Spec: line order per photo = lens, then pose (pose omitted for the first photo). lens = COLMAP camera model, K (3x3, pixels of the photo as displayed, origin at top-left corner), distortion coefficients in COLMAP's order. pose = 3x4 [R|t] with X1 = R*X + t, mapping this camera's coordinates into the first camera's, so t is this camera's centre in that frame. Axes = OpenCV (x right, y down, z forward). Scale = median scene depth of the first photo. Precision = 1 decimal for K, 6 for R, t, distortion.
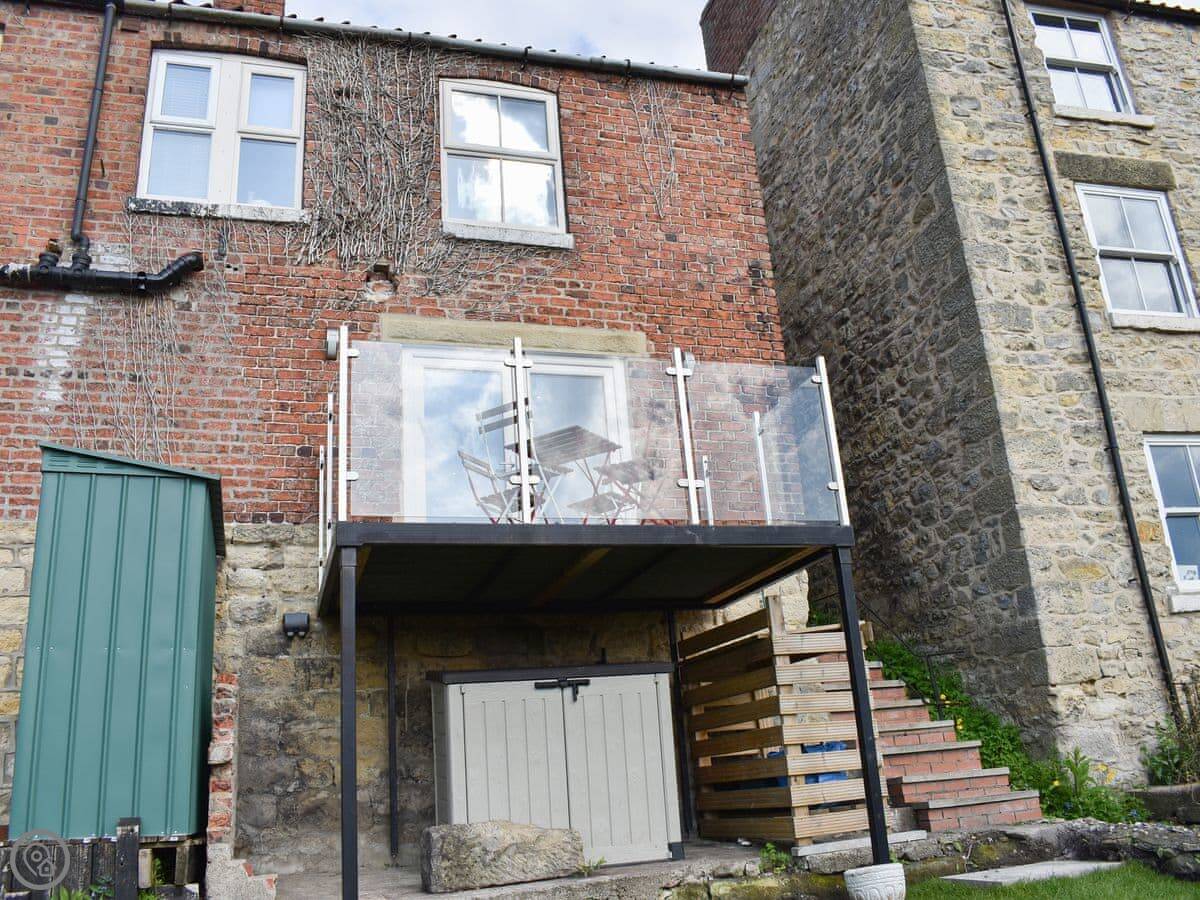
lens RADIAL K [[1001.9, 0, 571.4], [0, 1001.9, 448.3], [0, 0, 1]] dist [-0.083337, 0.007389]
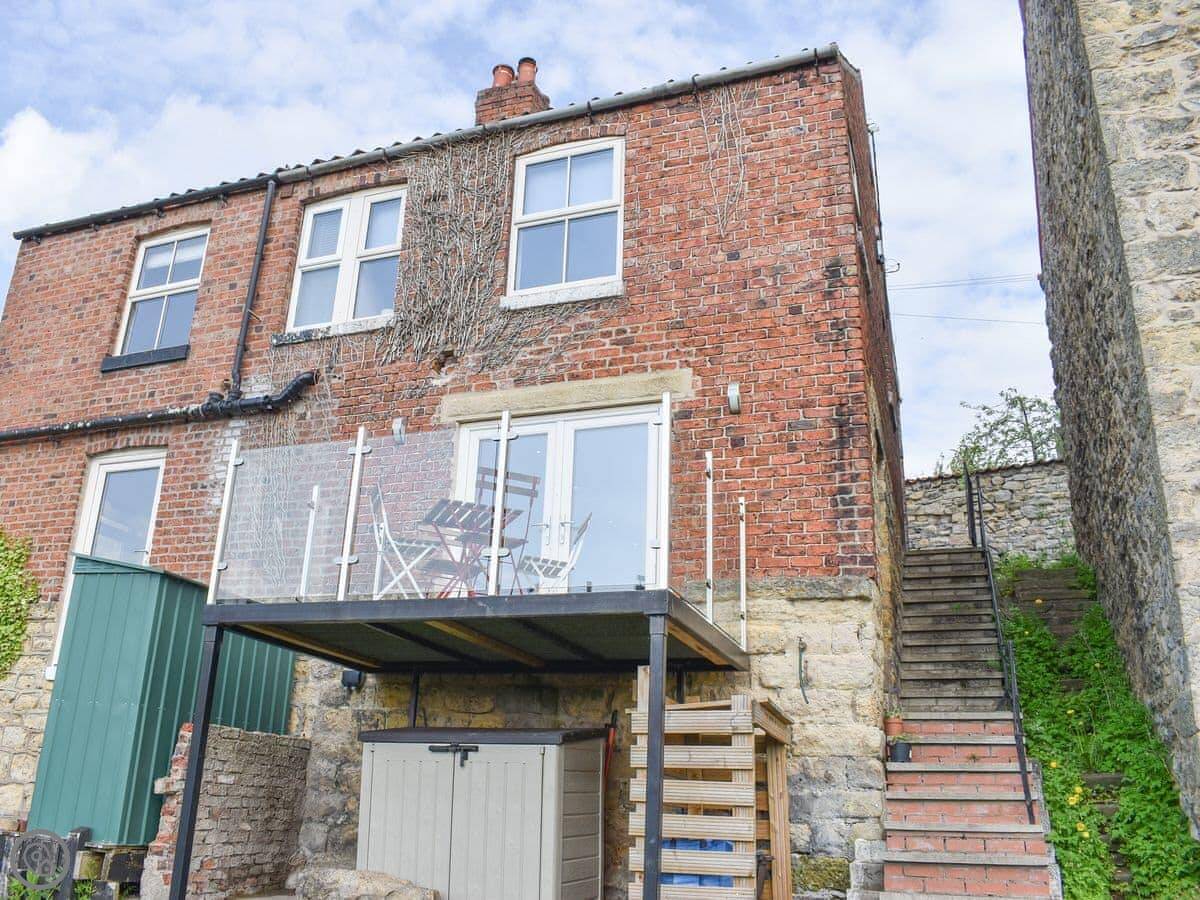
lens RADIAL K [[1023.2, 0, 600.0], [0, 1023.2, 450.0], [0, 0, 1]] dist [-0.077643, 0.001747]
pose [[0.788622, -0.111456, -0.604692, 0.590333], [0.102096, 0.993518, -0.049973, -0.001539], [0.606343, -0.022327, 0.794890, 0.197580]]
